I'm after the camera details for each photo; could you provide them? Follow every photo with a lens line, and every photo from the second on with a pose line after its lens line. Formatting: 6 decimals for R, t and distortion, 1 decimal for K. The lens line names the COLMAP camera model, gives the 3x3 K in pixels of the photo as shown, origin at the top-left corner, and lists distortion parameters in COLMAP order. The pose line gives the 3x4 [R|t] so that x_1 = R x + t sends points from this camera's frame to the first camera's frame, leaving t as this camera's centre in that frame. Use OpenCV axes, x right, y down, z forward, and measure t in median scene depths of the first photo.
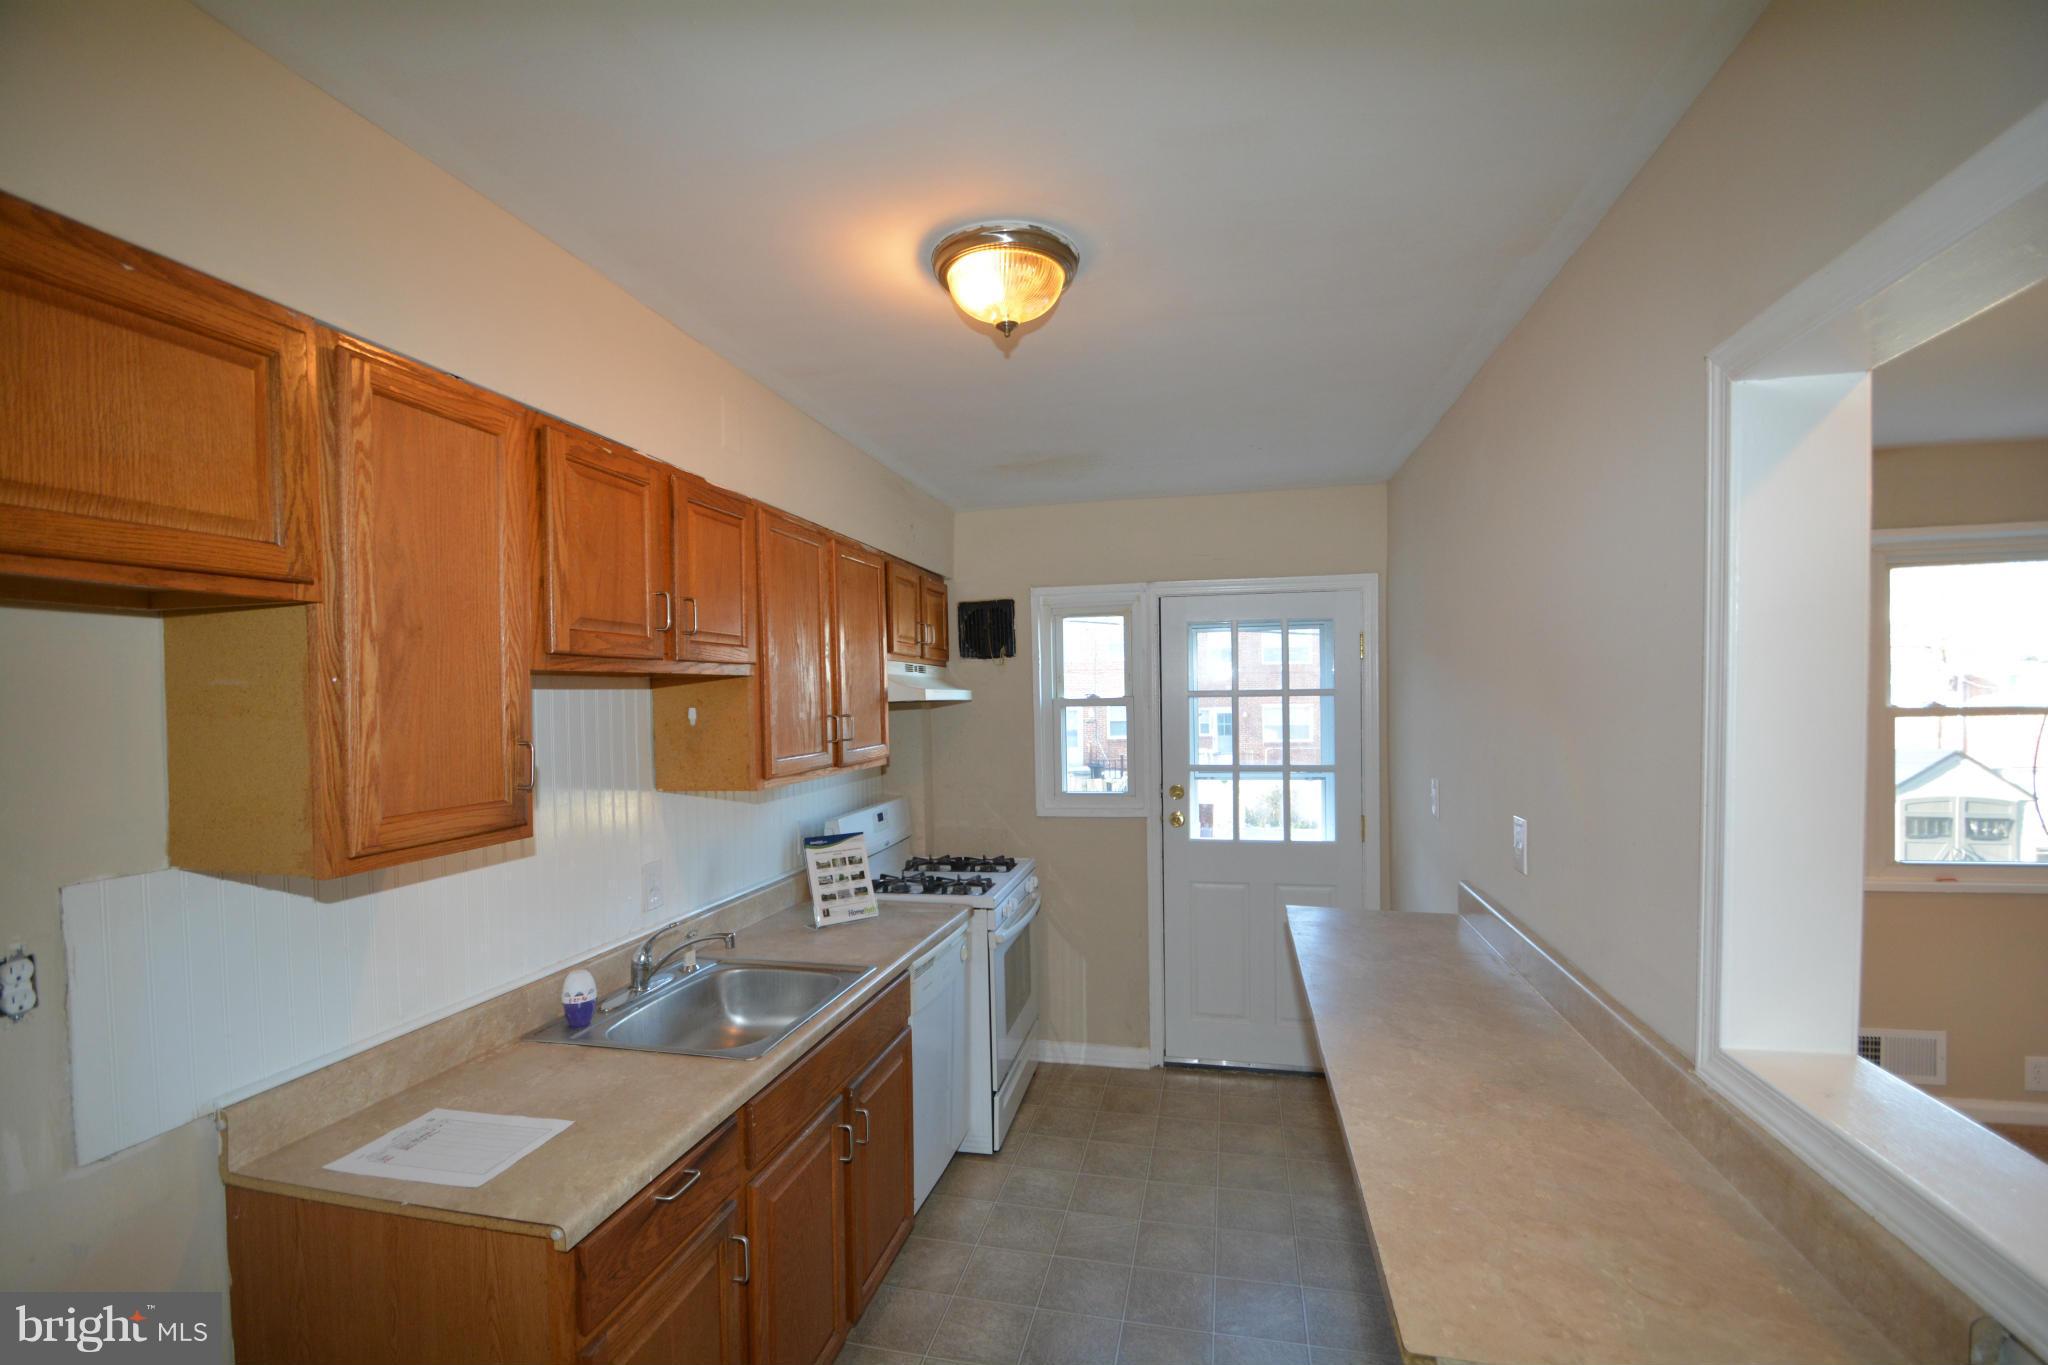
lens RADIAL K [[885.8, 0, 1009.6], [0, 885.8, 707.7], [0, 0, 1]] dist [0.011195, -0.013292]
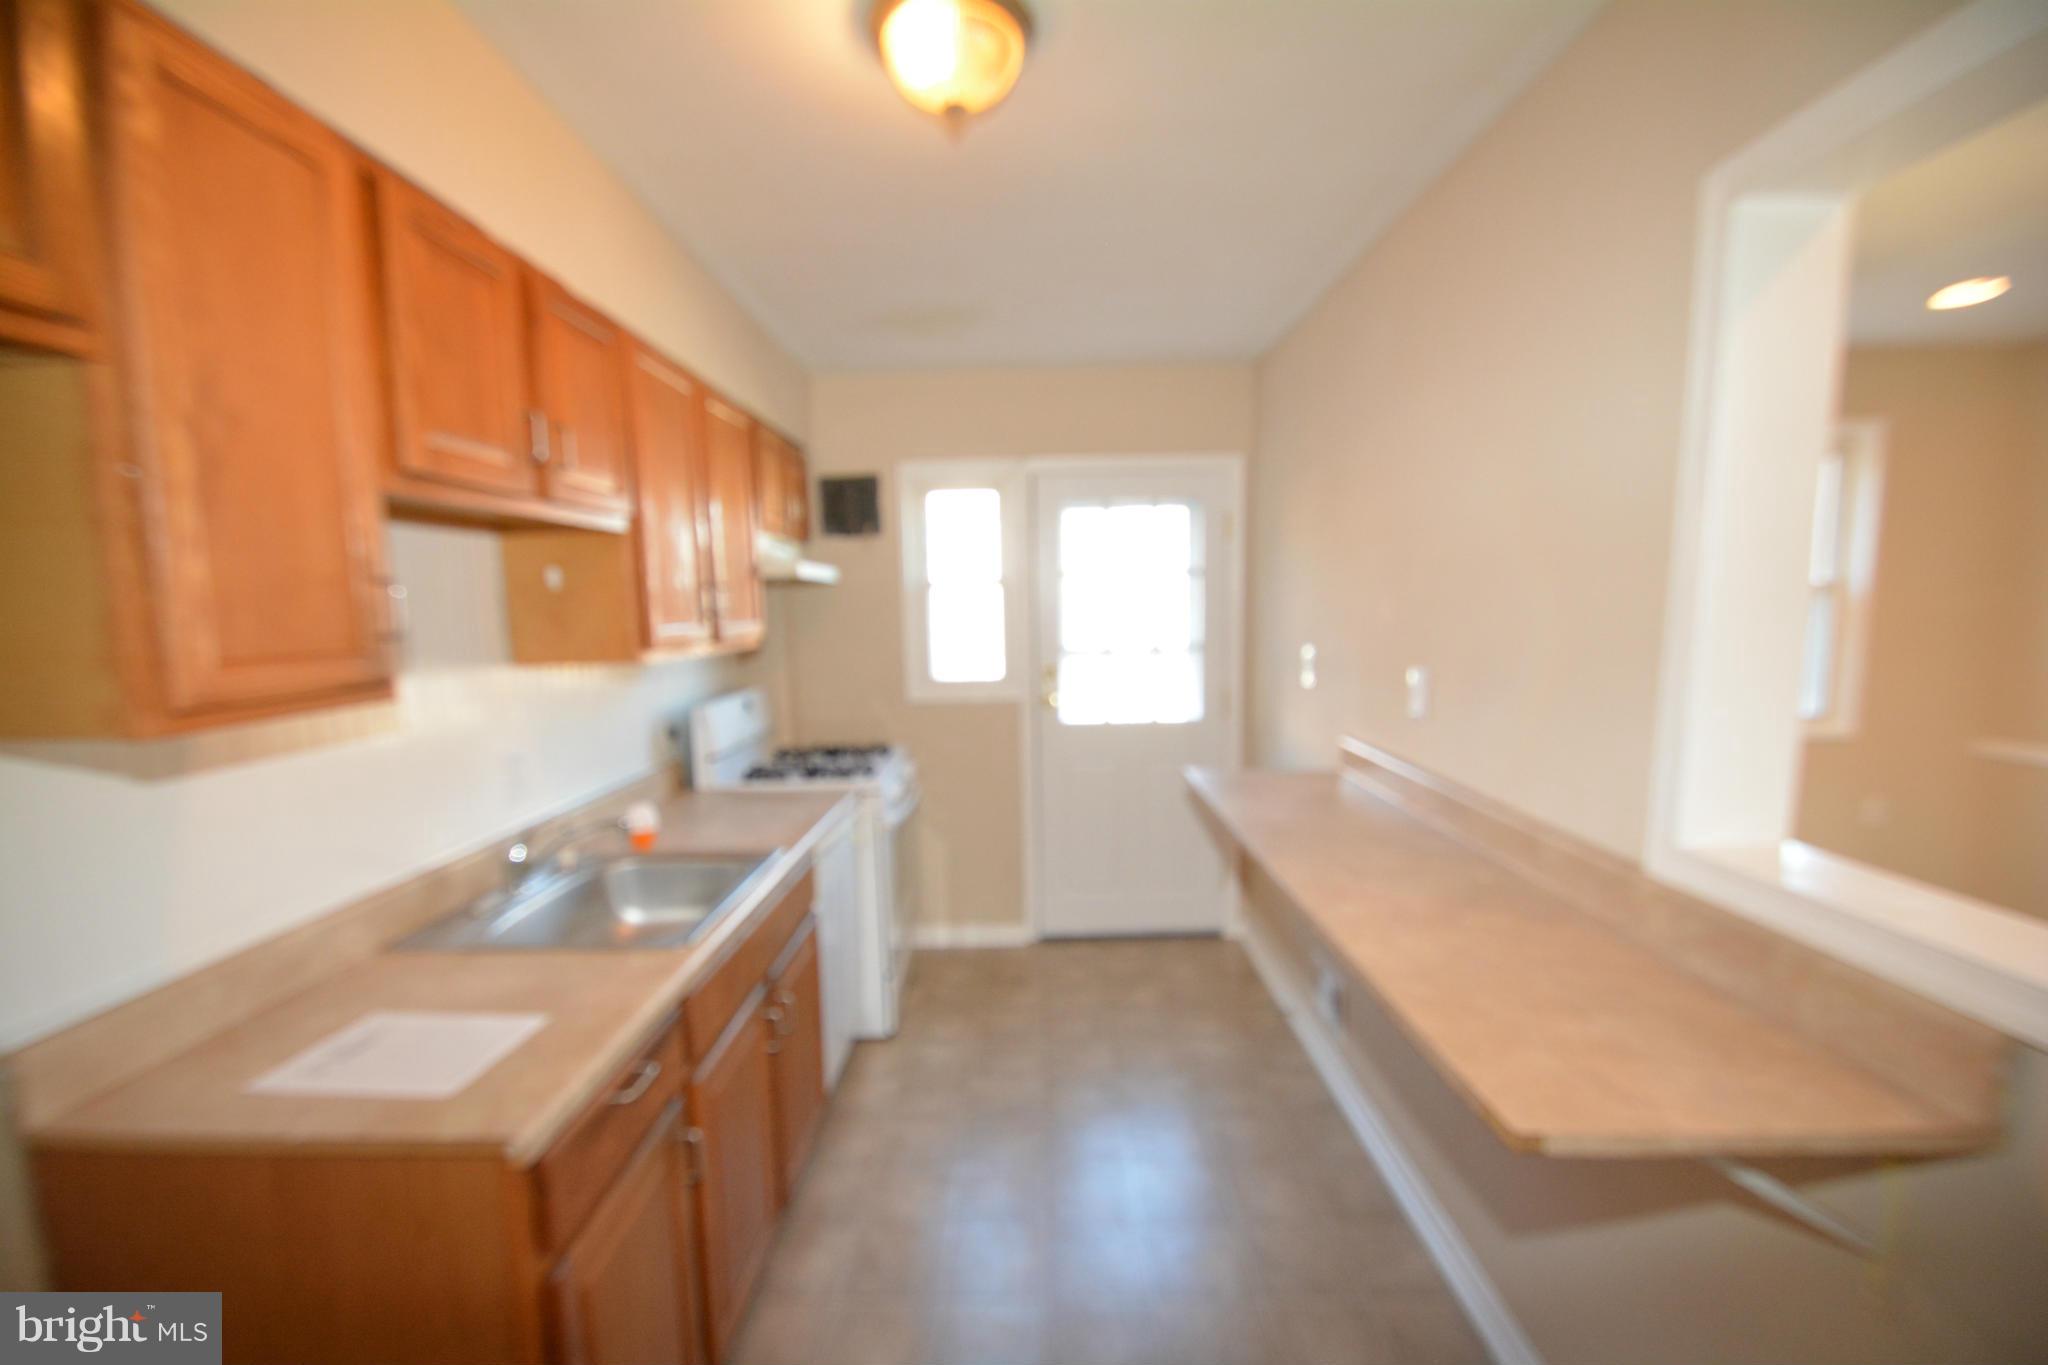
lens RADIAL K [[885.8, 0, 1009.6], [0, 885.8, 707.7], [0, 0, 1]] dist [0.011195, -0.013292]
pose [[0.978632, -0.026445, 0.203913, -0.098097], [0.004400, 0.994161, 0.107813, 0.040879], [-0.205573, -0.104612, 0.973034, 0.057611]]
